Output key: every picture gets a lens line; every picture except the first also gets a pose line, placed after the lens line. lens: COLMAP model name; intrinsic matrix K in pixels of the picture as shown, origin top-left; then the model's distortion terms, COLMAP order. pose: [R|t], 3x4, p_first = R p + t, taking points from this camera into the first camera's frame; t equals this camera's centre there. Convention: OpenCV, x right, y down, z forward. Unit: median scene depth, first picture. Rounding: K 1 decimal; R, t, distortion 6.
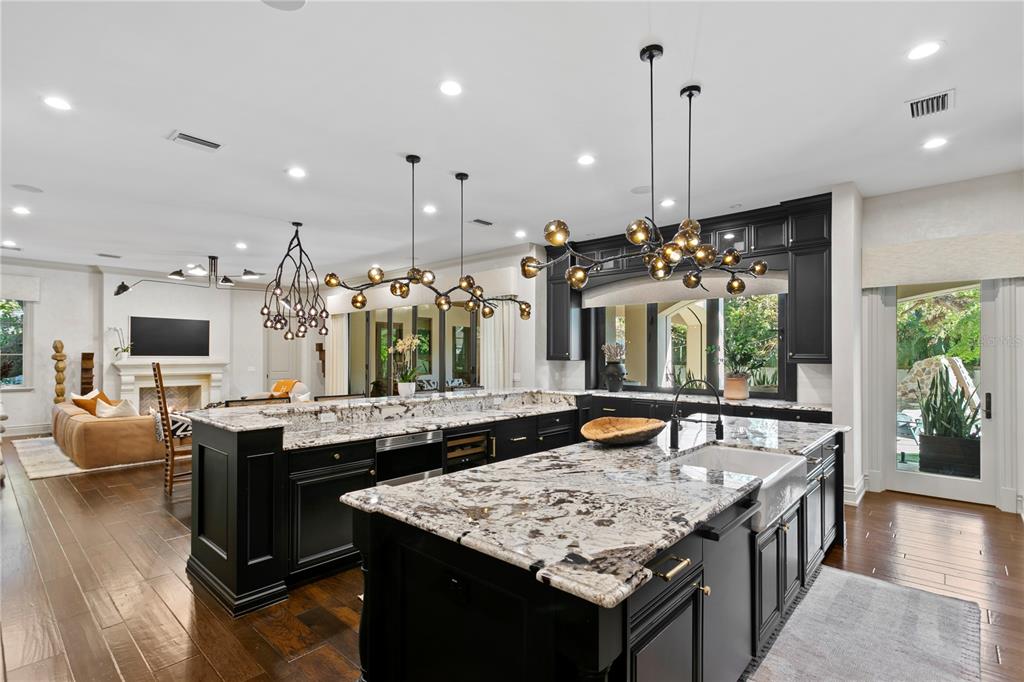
lens RADIAL K [[493.8, 0, 510.0], [0, 493.8, 348.3], [0, 0, 1]] dist [0.005247, -0.000112]
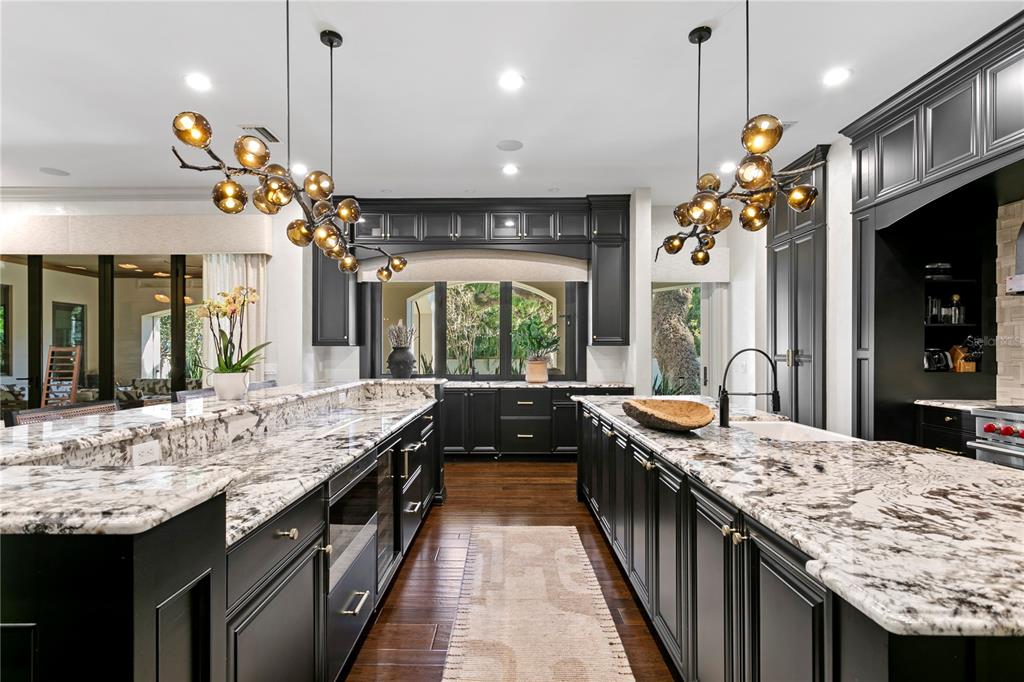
lens RADIAL K [[493.8, 0, 510.0], [0, 493.8, 344.8], [0, 0, 1]] dist [0.005247, -0.000112]
pose [[0.744277, 0.005644, 0.667848, -0.201299], [-0.006088, 0.999980, -0.001666, 0.021594], [-0.667844, -0.002826, 0.744296, 0.222847]]
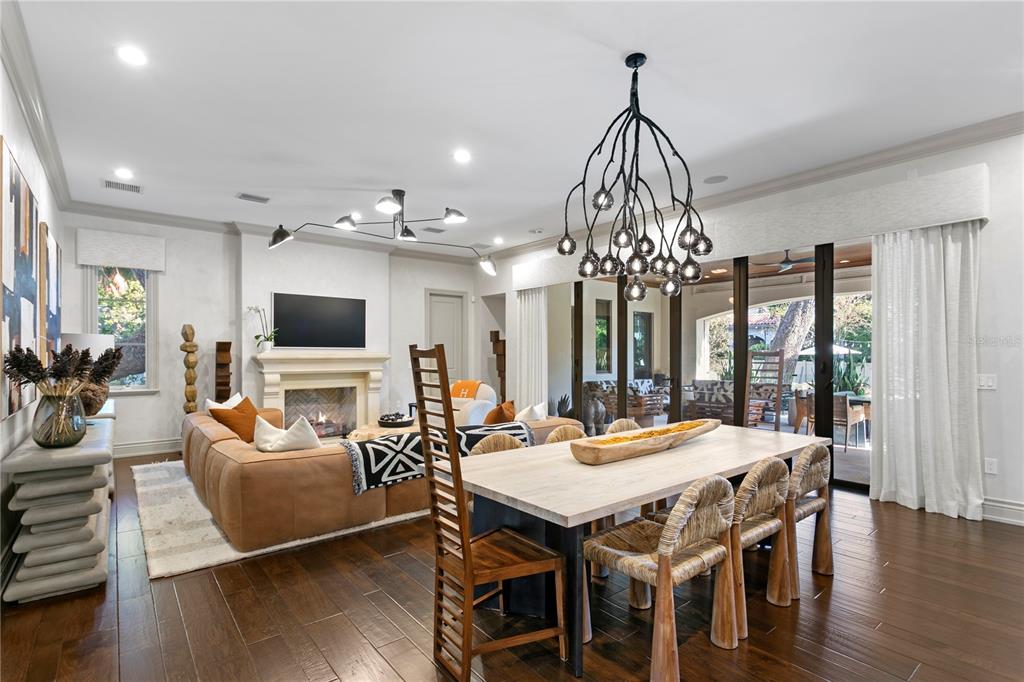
lens RADIAL K [[493.8, 0, 501.9], [0, 493.8, 348.6], [0, 0, 1]] dist [0.005247, -0.000112]
pose [[0.986981, -0.003639, -0.160796, -0.374193], [0.004476, 0.999978, 0.004845, 0.019281], [0.160775, -0.005501, 0.986976, 0.393568]]
